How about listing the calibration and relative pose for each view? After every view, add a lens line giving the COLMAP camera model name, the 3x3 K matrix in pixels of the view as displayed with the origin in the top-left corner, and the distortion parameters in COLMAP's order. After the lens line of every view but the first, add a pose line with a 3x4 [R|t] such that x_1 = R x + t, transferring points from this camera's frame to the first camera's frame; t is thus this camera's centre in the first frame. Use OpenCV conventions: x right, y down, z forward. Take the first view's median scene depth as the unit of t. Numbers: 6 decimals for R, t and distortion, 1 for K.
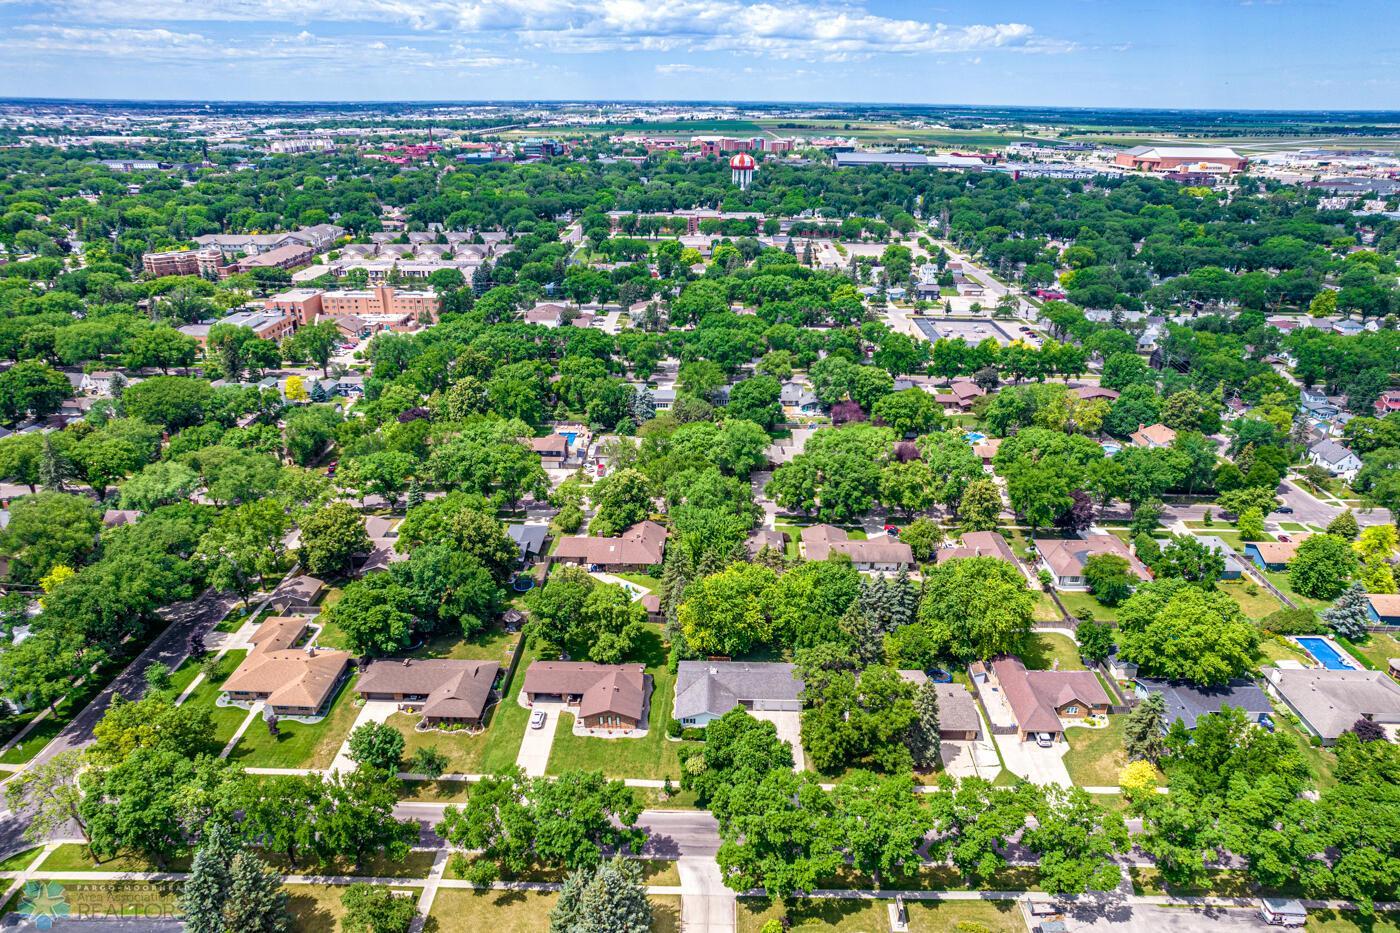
lens RADIAL K [[935.9, 0, 696.0], [0, 935.9, 430.8], [0, 0, 1]] dist [-0.025734, 0.000448]
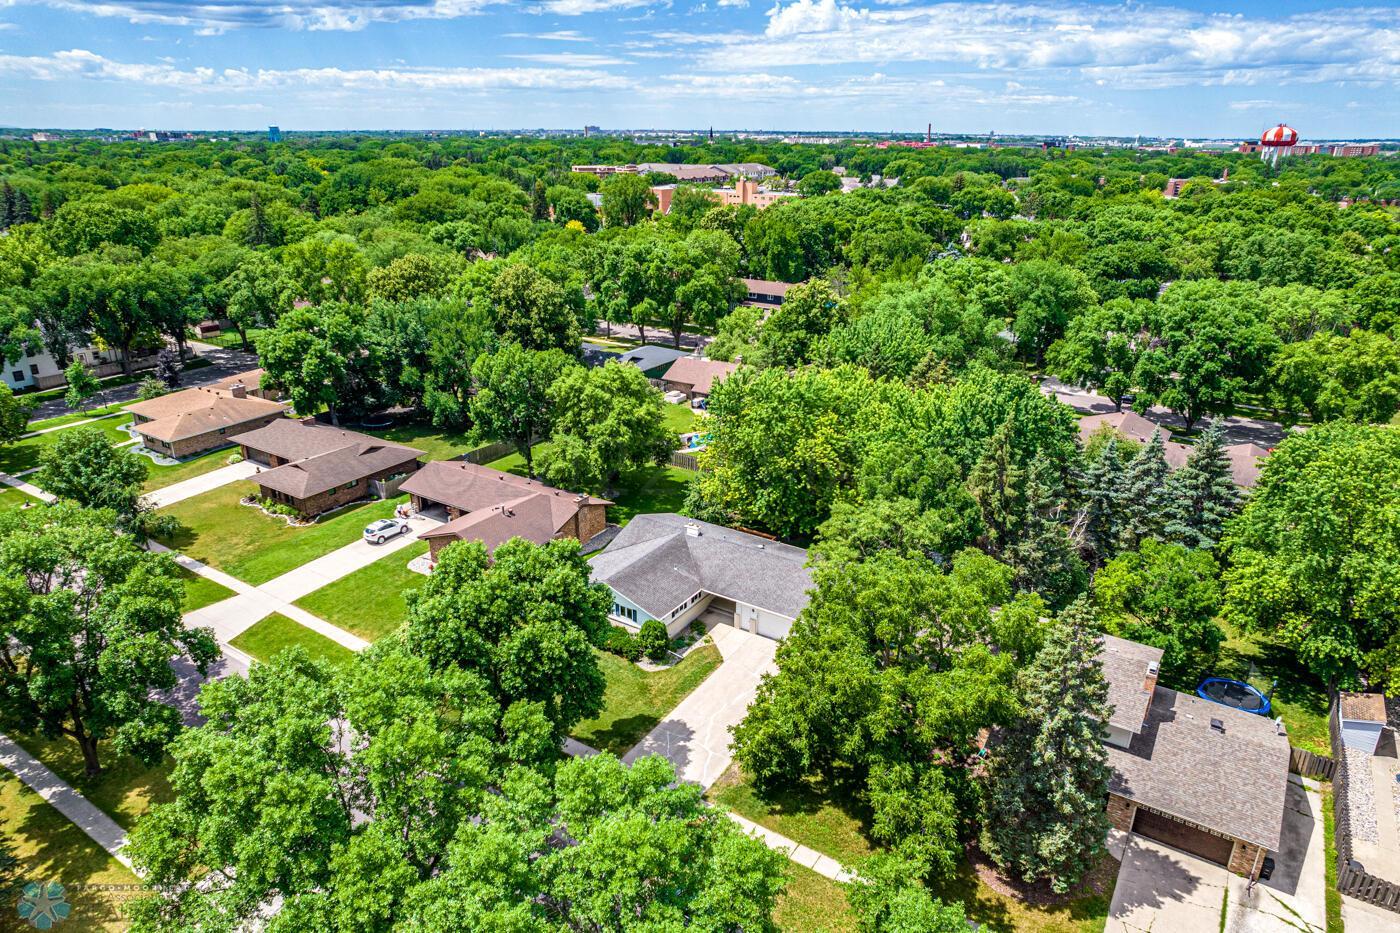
lens RADIAL K [[900.9, 0, 741.7], [0, 900.9, 452.4], [0, 0, 1]] dist [-0.060264, 0.054494]
pose [[0.858383, 0.172086, -0.483285, 0.256135], [-0.193249, 0.981131, 0.006119, 0.211107], [0.475219, 0.088142, 0.875442, 0.608617]]
